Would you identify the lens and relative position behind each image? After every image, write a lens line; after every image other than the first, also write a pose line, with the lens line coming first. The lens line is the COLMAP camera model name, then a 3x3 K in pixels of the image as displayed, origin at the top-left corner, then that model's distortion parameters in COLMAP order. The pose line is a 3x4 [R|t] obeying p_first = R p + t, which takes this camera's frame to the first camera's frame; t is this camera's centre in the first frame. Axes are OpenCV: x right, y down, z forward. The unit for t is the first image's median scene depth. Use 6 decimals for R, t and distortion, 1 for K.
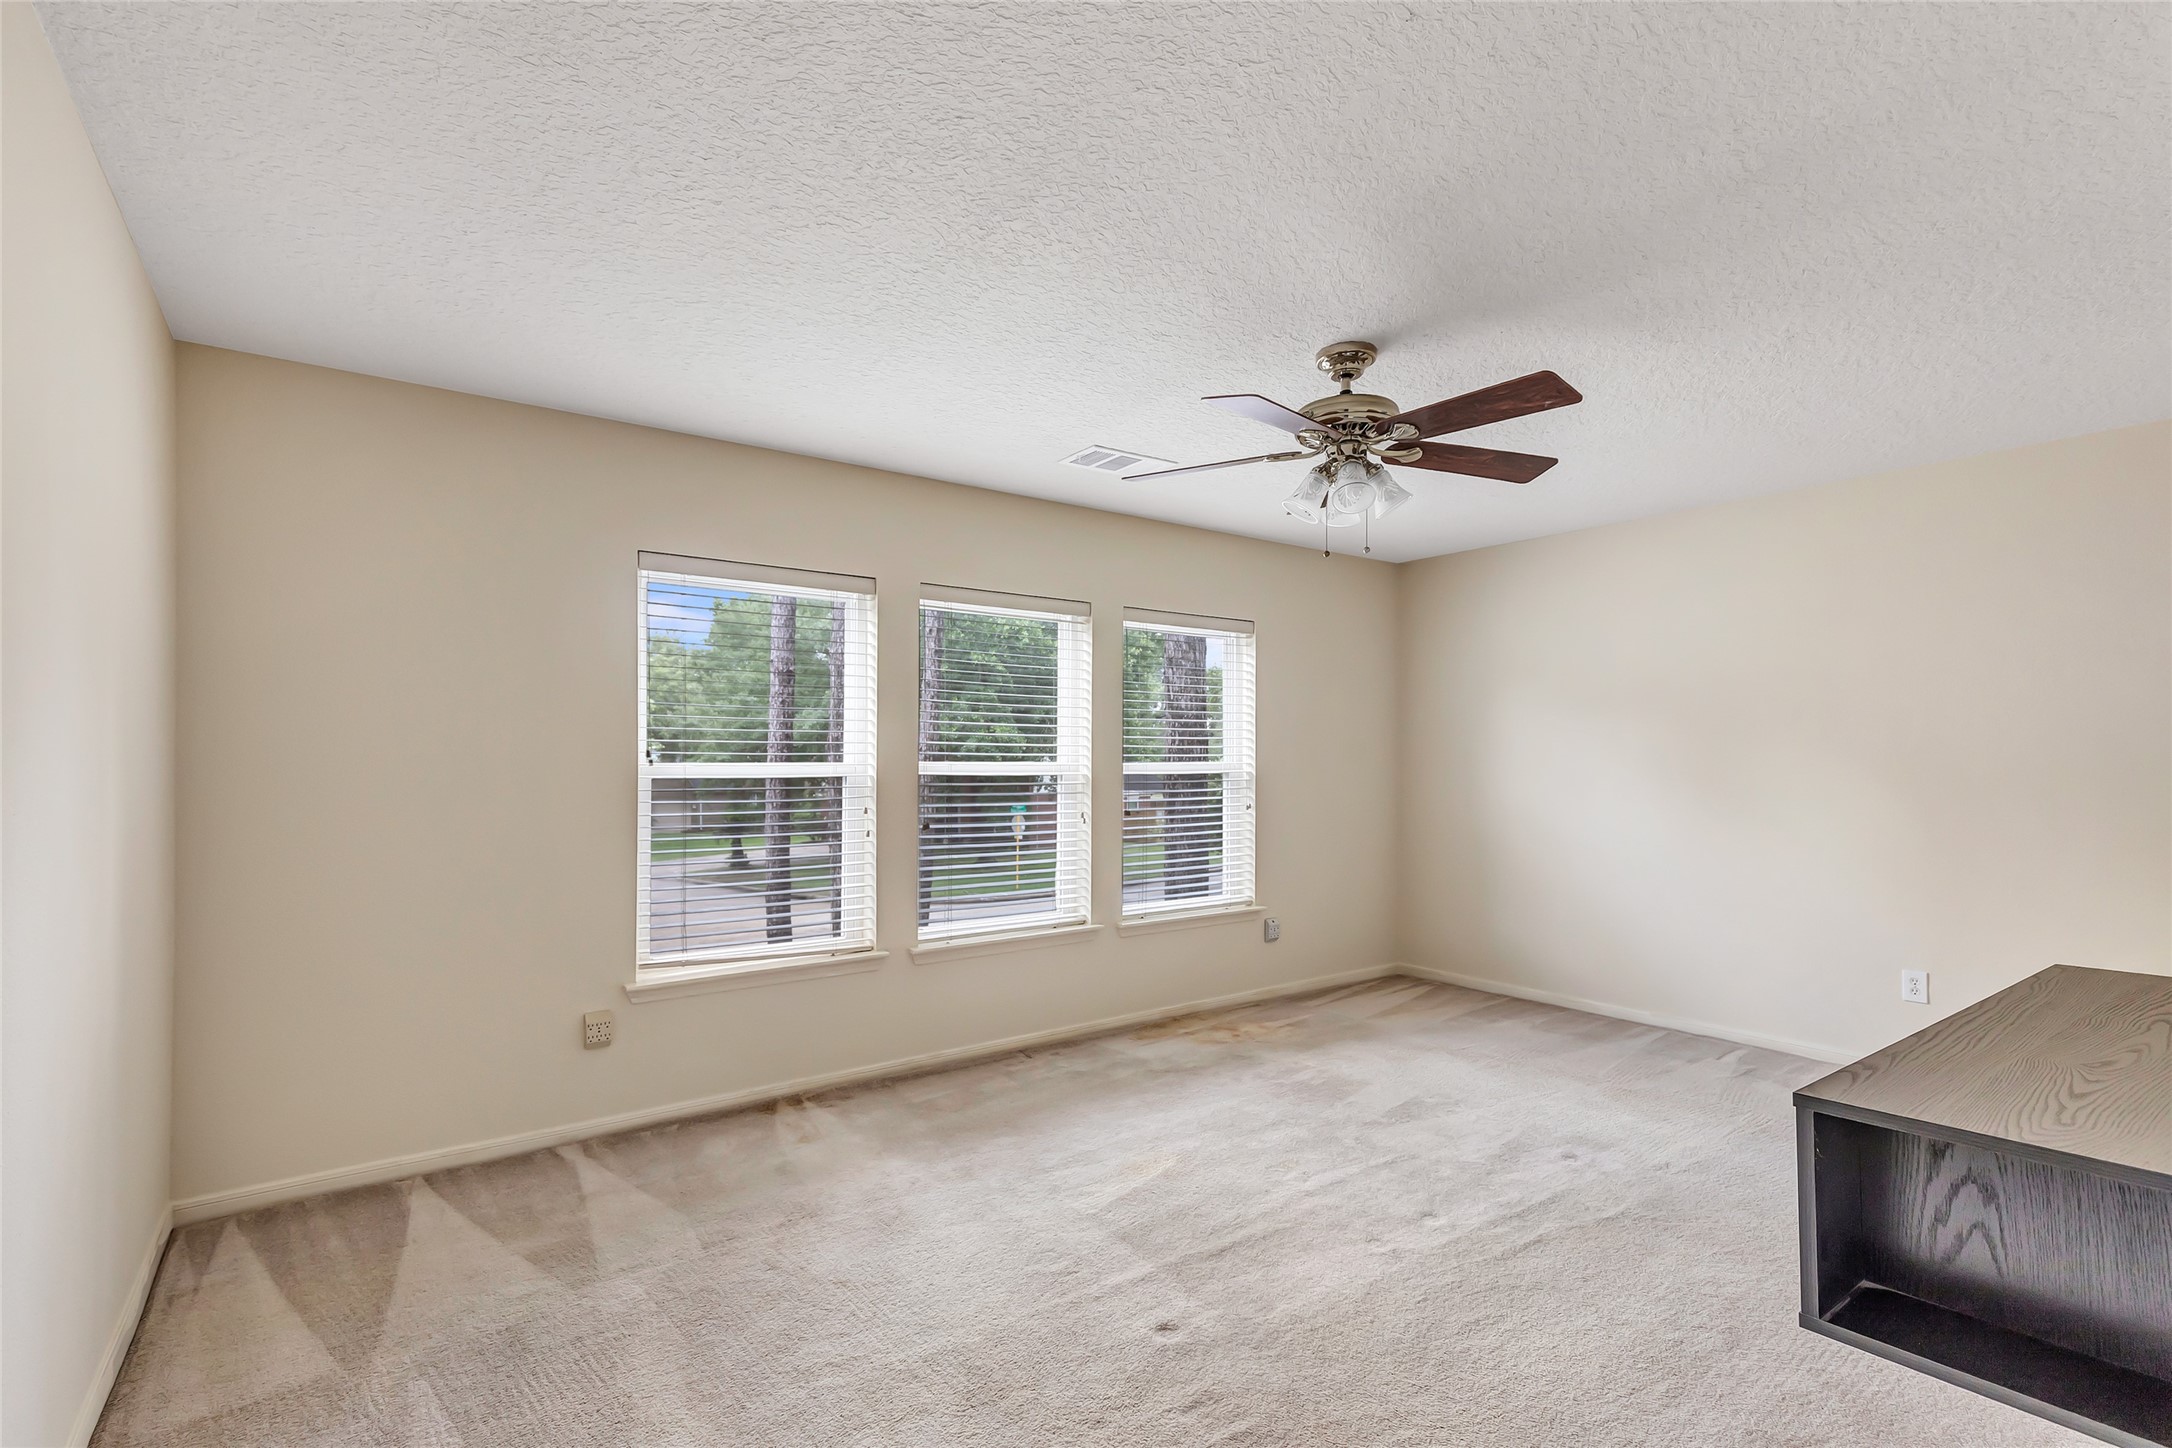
lens RADIAL K [[1000.6, 0, 1100.1], [0, 1000.6, 736.0], [0, 0, 1]] dist [0.004653, 0.000425]
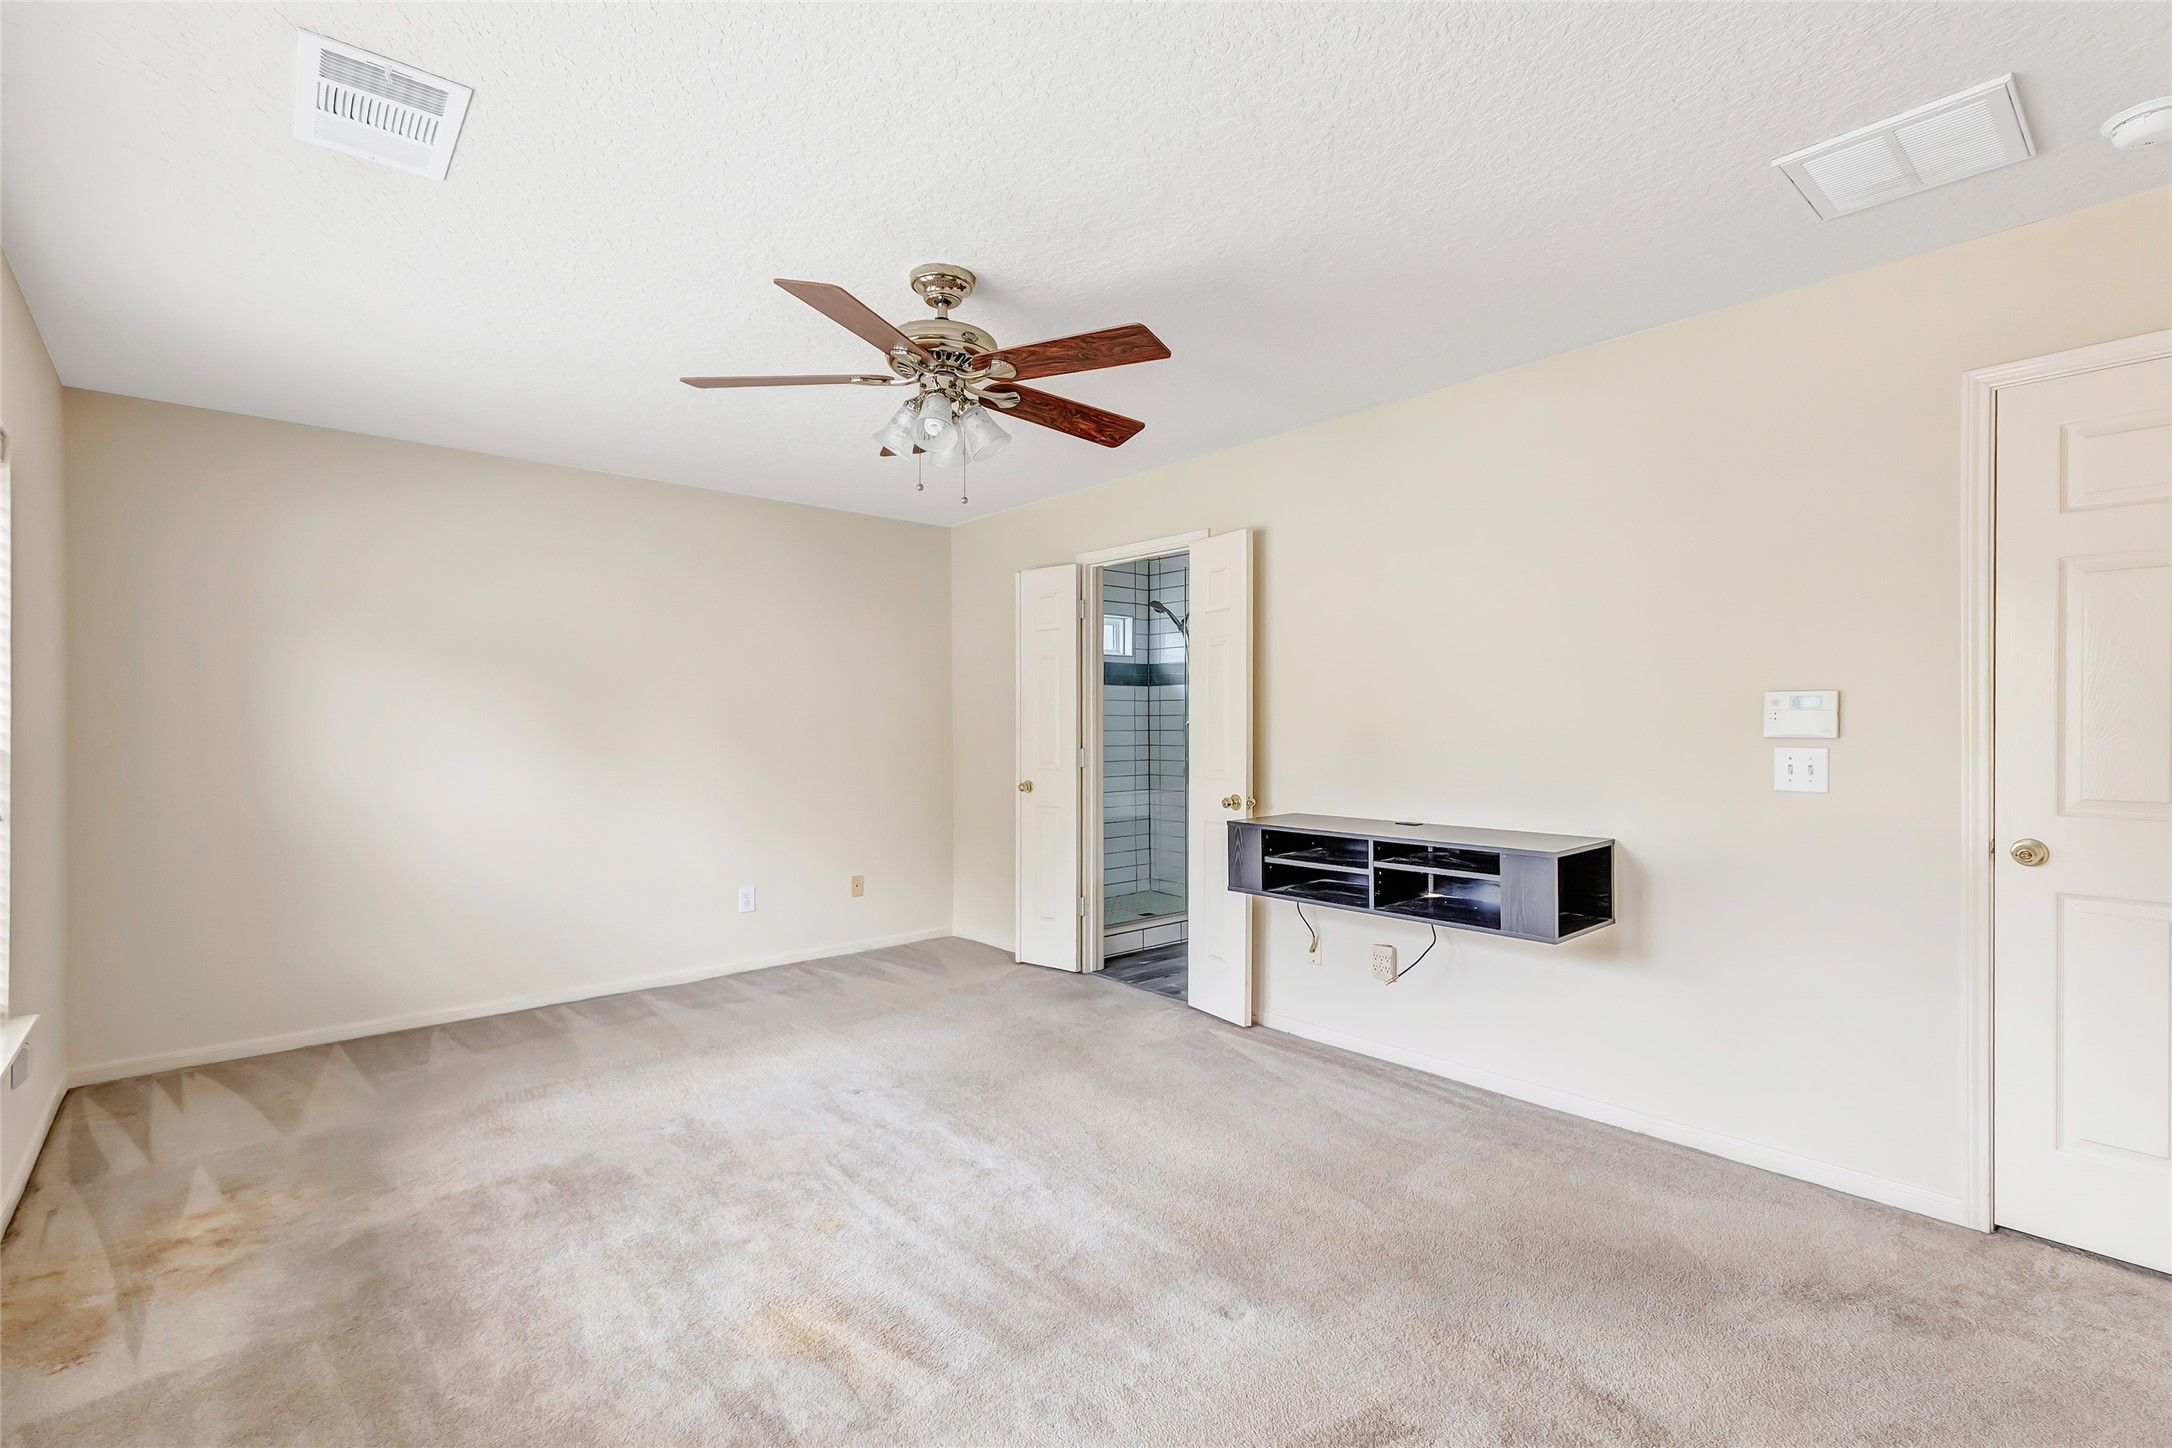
lens RADIAL K [[989.1, 0, 1082.3], [0, 989.1, 734.4], [0, 0, 1]] dist [0.000923, -0.000118]
pose [[-0.064662, -0.013615, 0.997814, -0.525012], [-0.018521, 0.999751, 0.012441, 0.018429], [-0.997735, -0.017676, -0.064898, 0.739077]]
